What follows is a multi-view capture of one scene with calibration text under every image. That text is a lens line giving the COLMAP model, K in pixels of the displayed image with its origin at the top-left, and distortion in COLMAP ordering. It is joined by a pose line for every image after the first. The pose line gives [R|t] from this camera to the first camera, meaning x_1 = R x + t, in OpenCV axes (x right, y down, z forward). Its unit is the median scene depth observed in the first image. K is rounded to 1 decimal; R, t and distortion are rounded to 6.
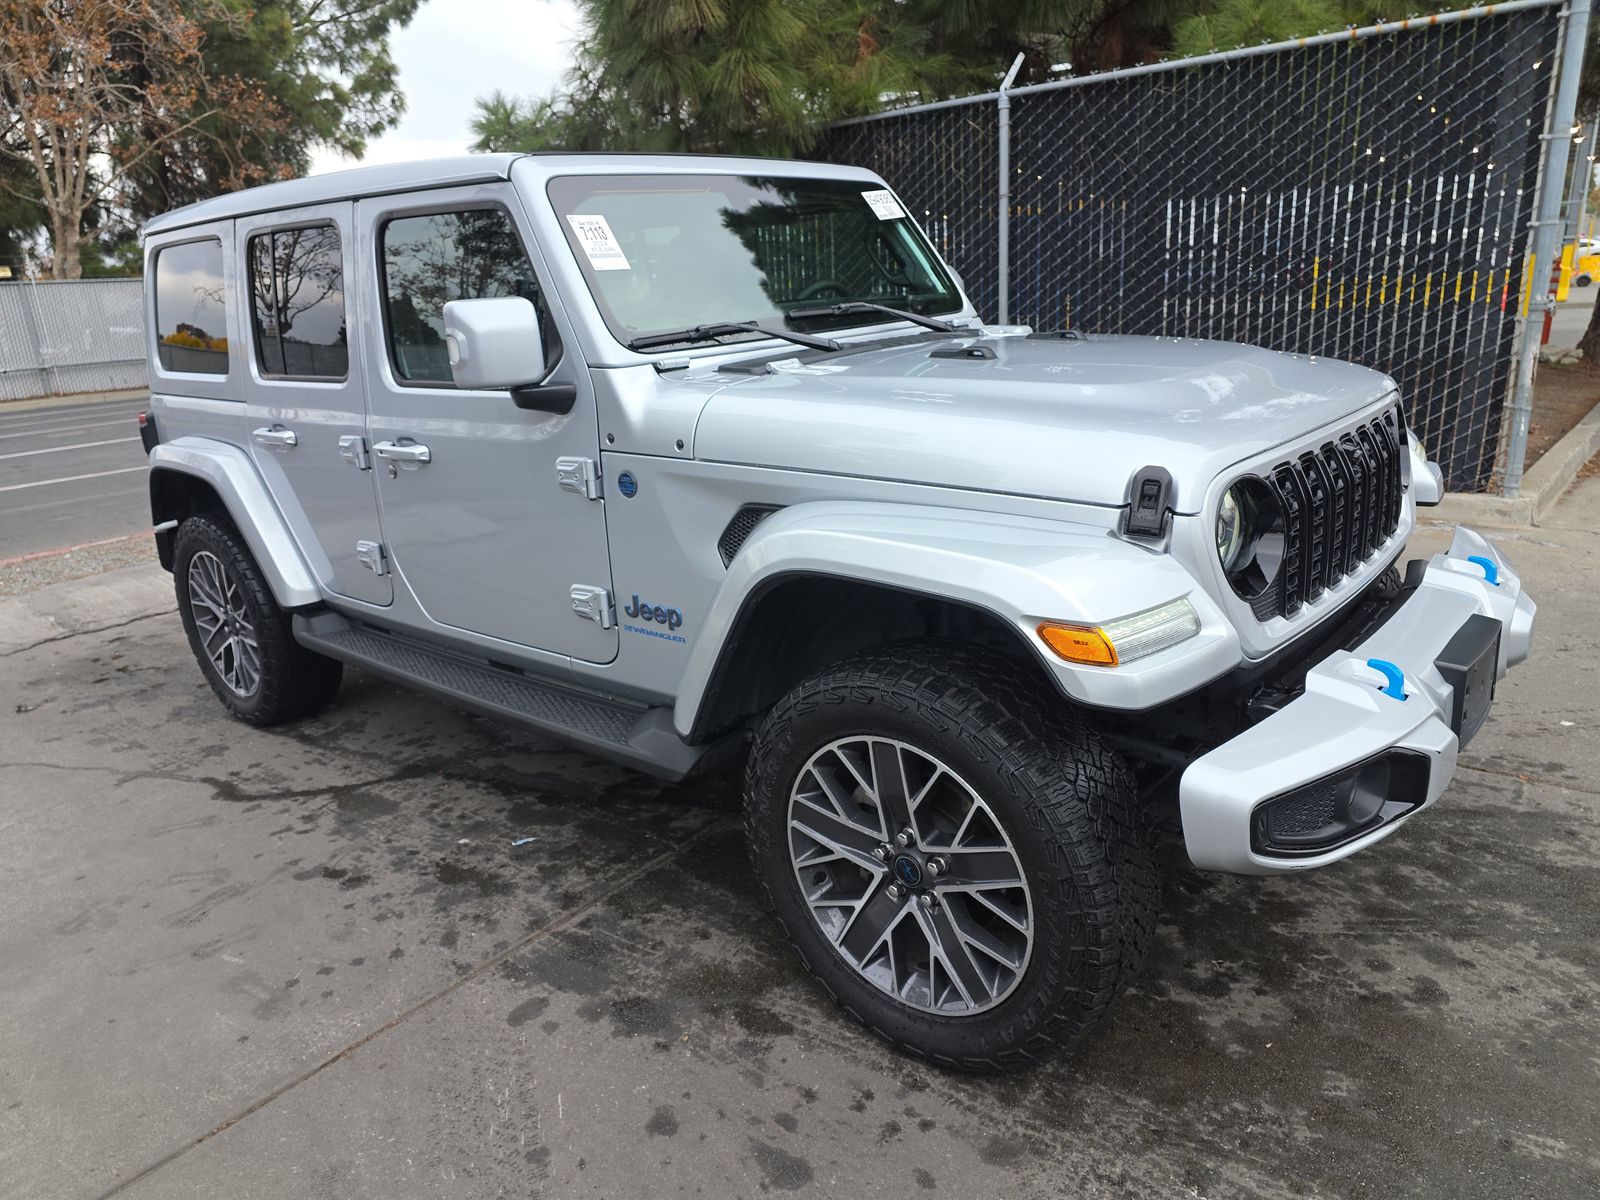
lens RADIAL K [[1075.3, 0, 789.5], [0, 1075.3, 607.8], [0, 0, 1]] dist [0.021553, -0.017756]
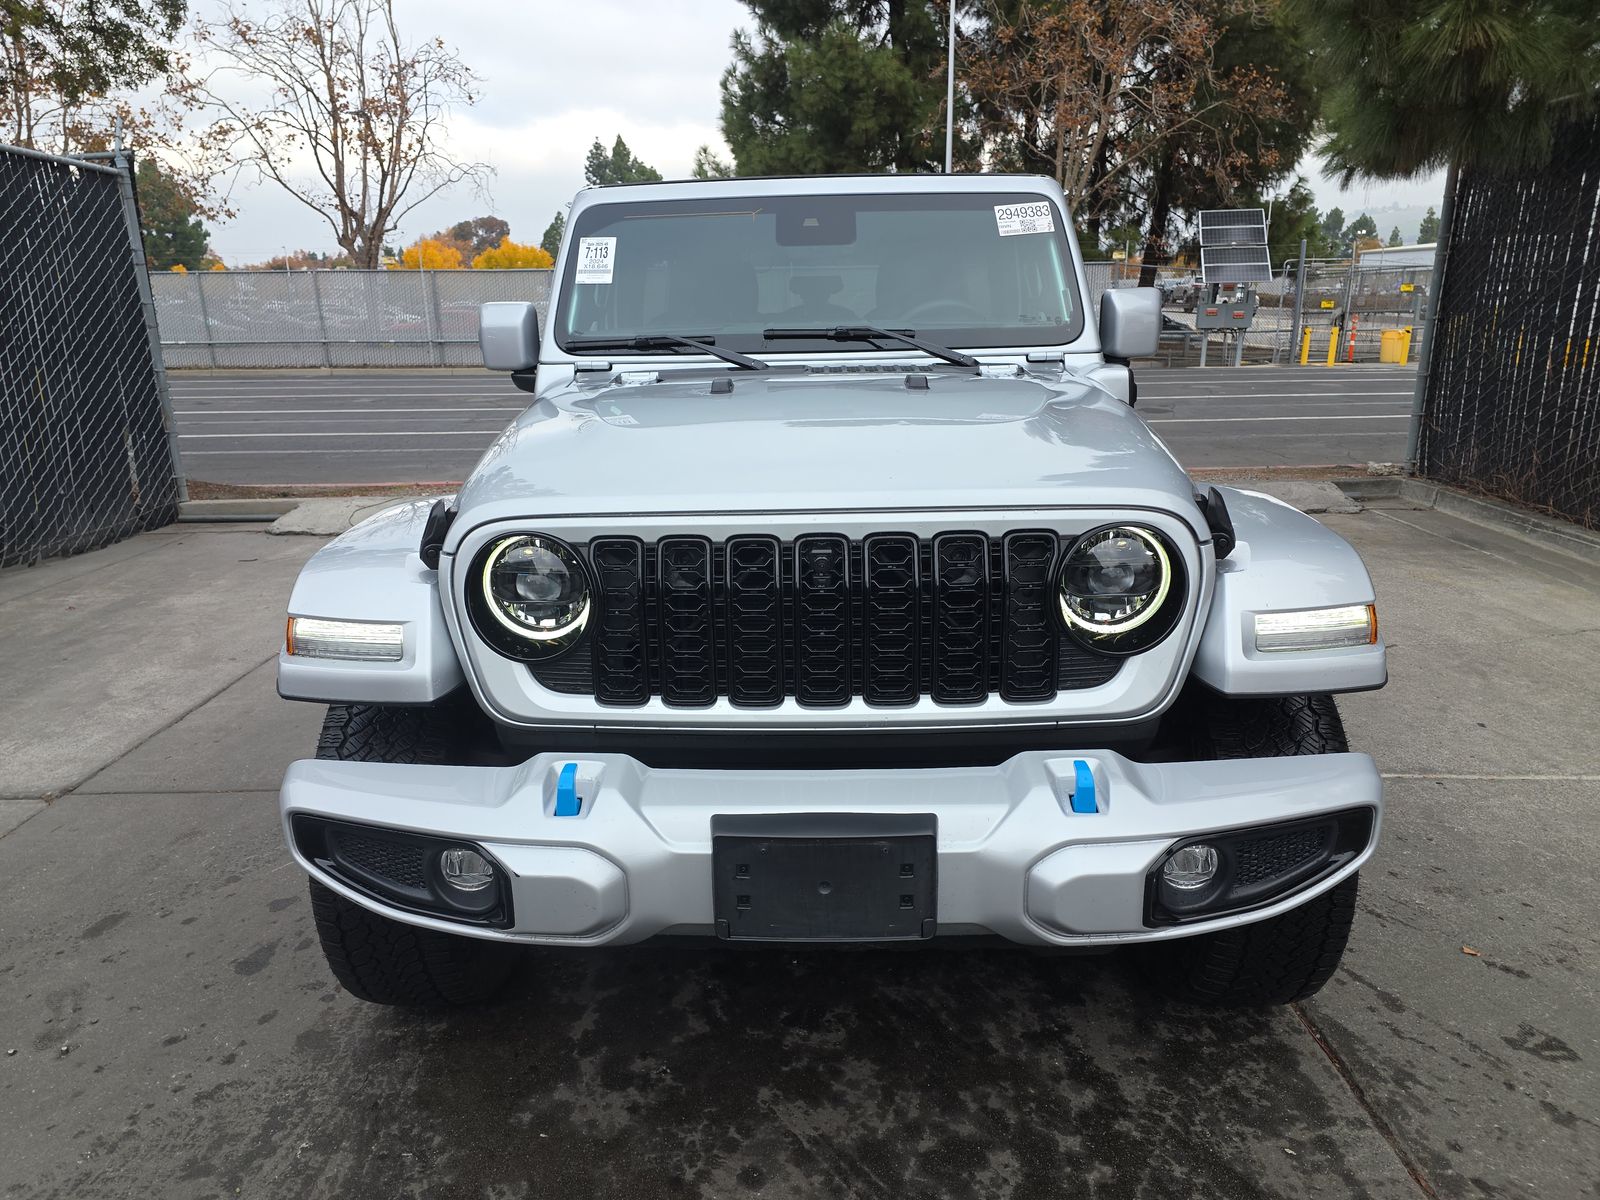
lens RADIAL K [[1075.3, 0, 795.3], [0, 1075.3, 604.4], [0, 0, 1]] dist [0.021553, -0.017756]
pose [[0.642052, 0.252595, -0.723854, 0.785482], [-0.243659, 0.962442, 0.119729, -0.142075], [0.726911, 0.099502, 0.679485, 0.323272]]
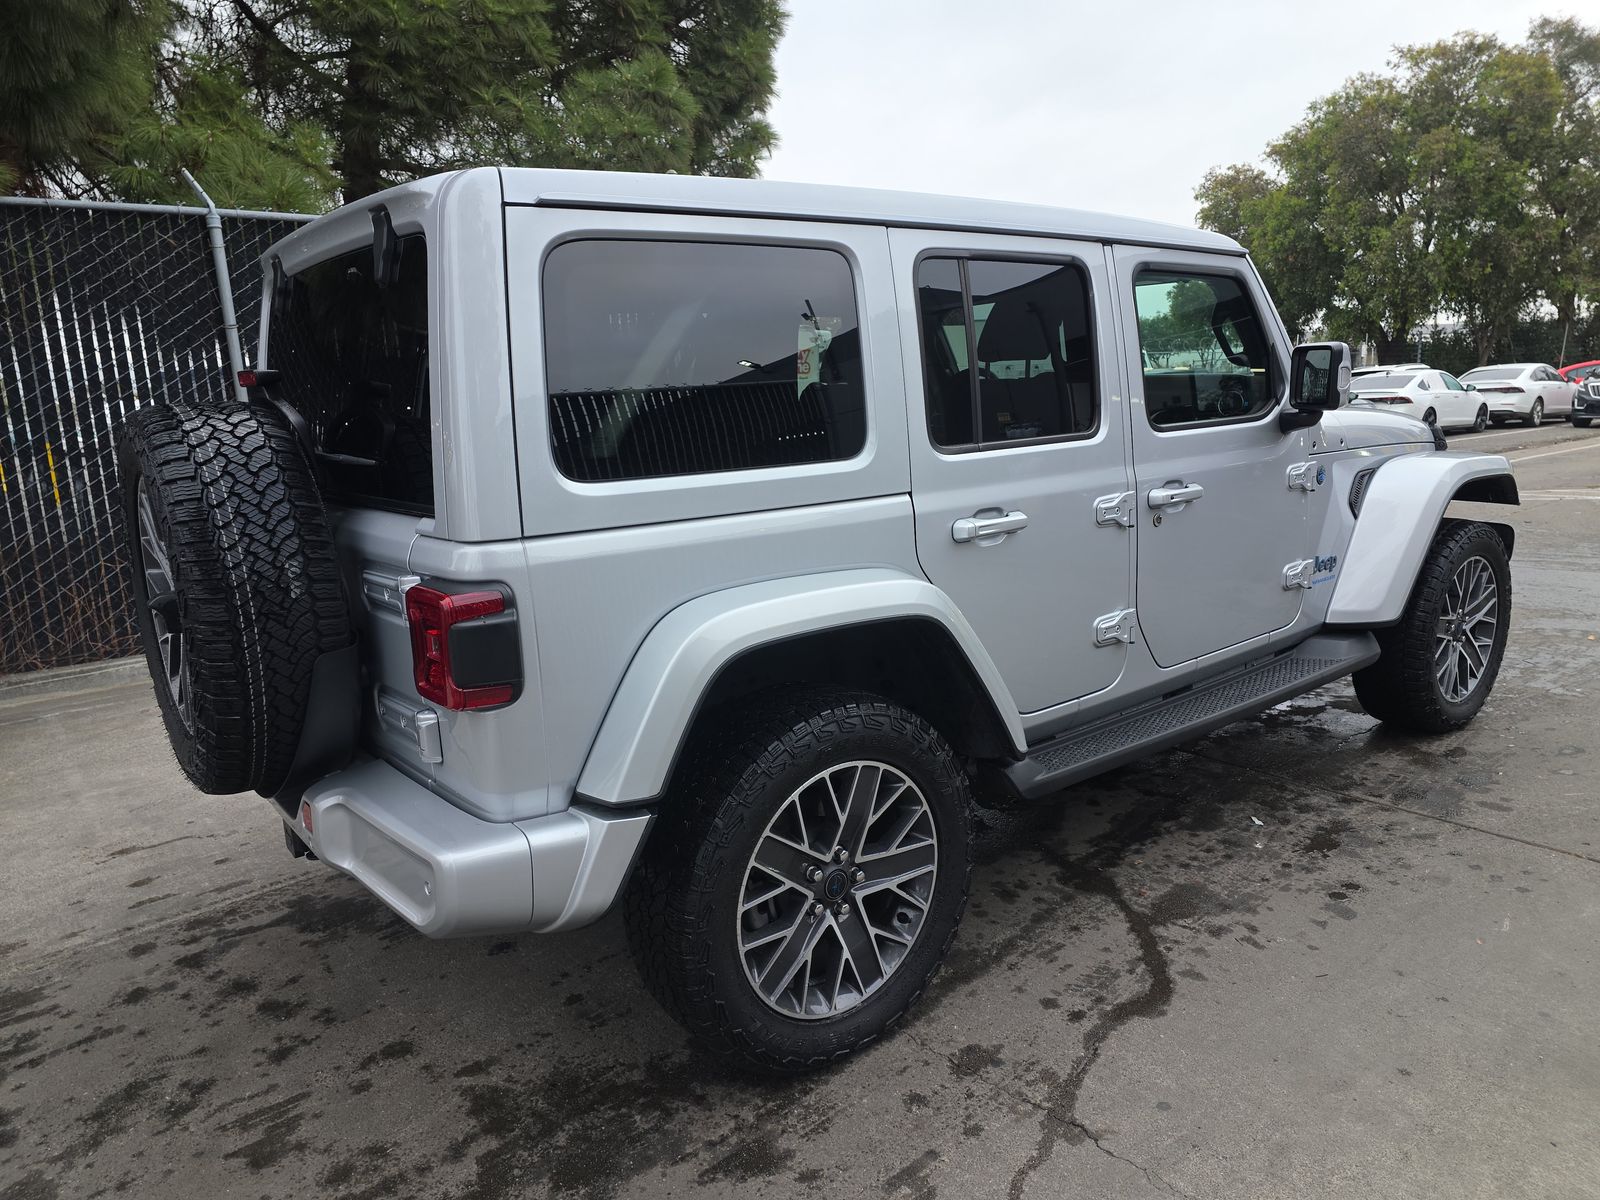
lens RADIAL K [[1075.3, 0, 792.7], [0, 1075.3, 607.6], [0, 0, 1]] dist [0.021553, -0.017756]
pose [[0.200036, -0.150118, 0.968220, -1.375155], [0.324122, 0.942695, 0.079197, -0.233339], [-0.924625, 0.297979, 0.237230, 1.096977]]
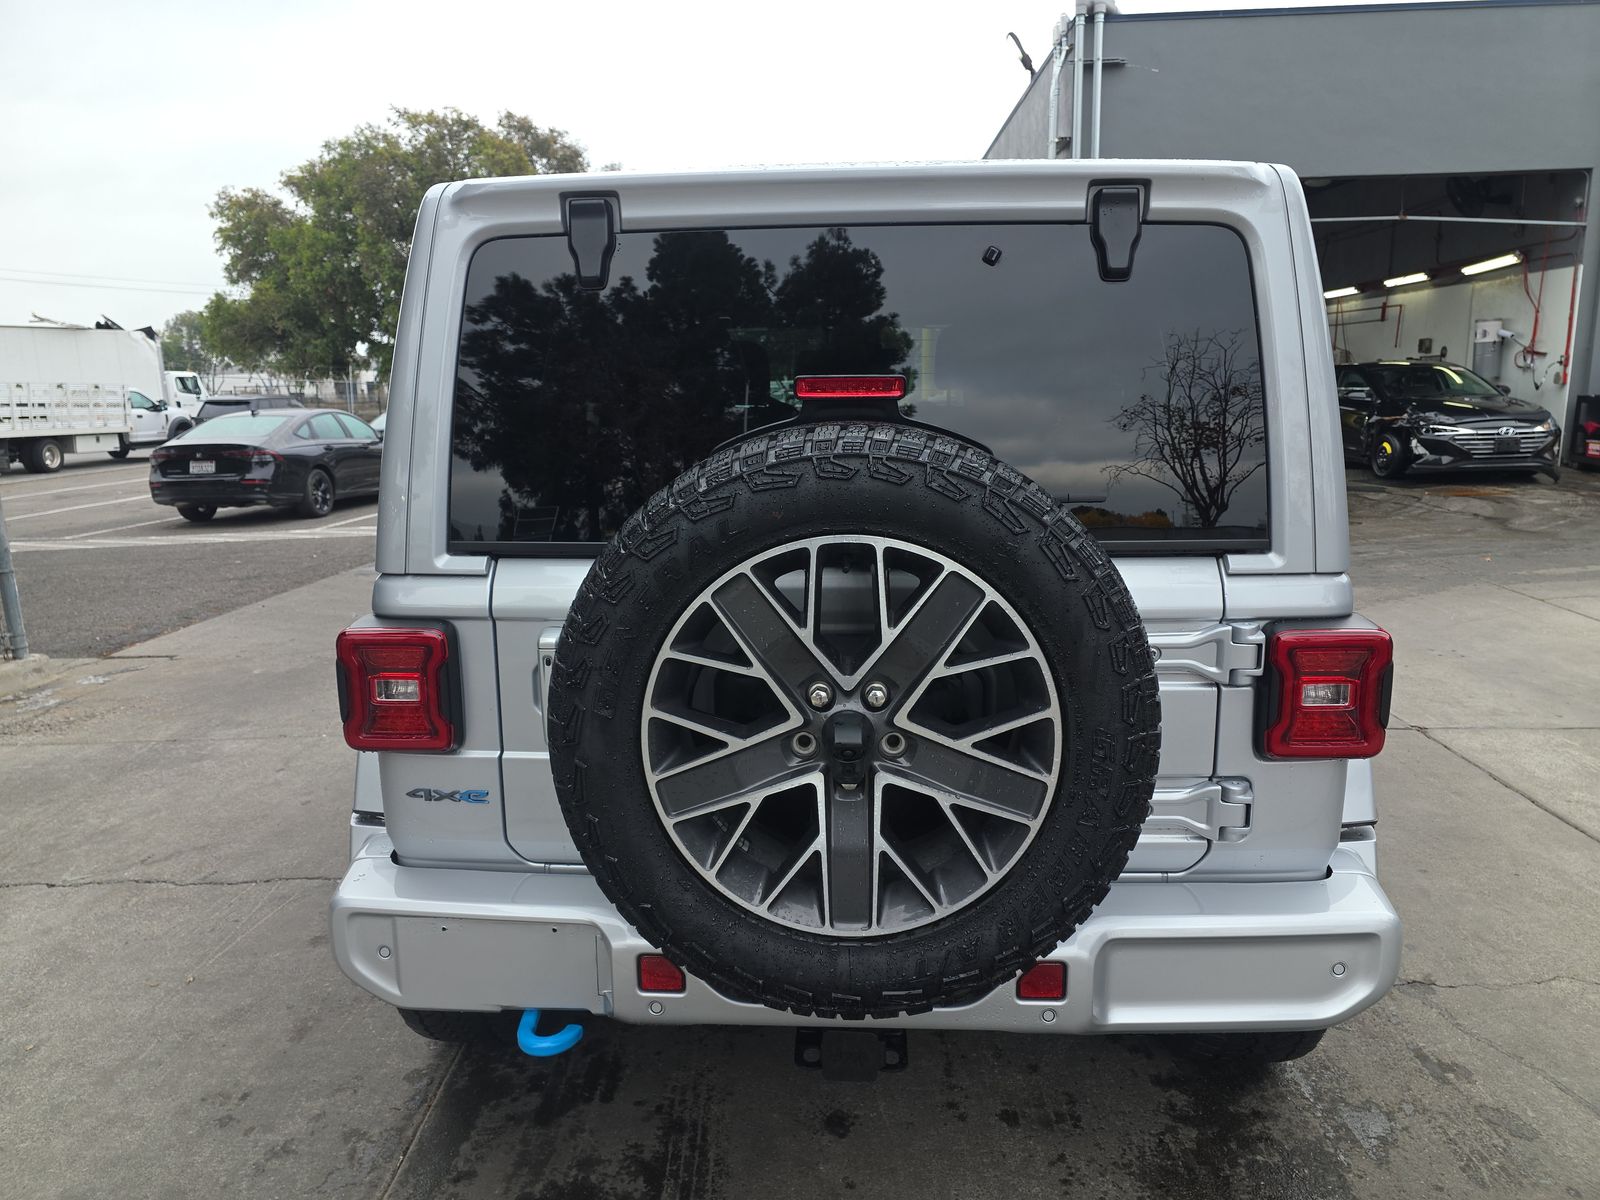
lens RADIAL K [[1075.3, 0, 800.9], [0, 1075.3, 590.8], [0, 0, 1]] dist [0.021553, -0.017756]
pose [[-0.616238, -0.082992, 0.783175, -1.084540], [0.280448, 0.906122, 0.316690, -0.523473], [-0.735935, 0.414796, -0.535112, 1.900756]]
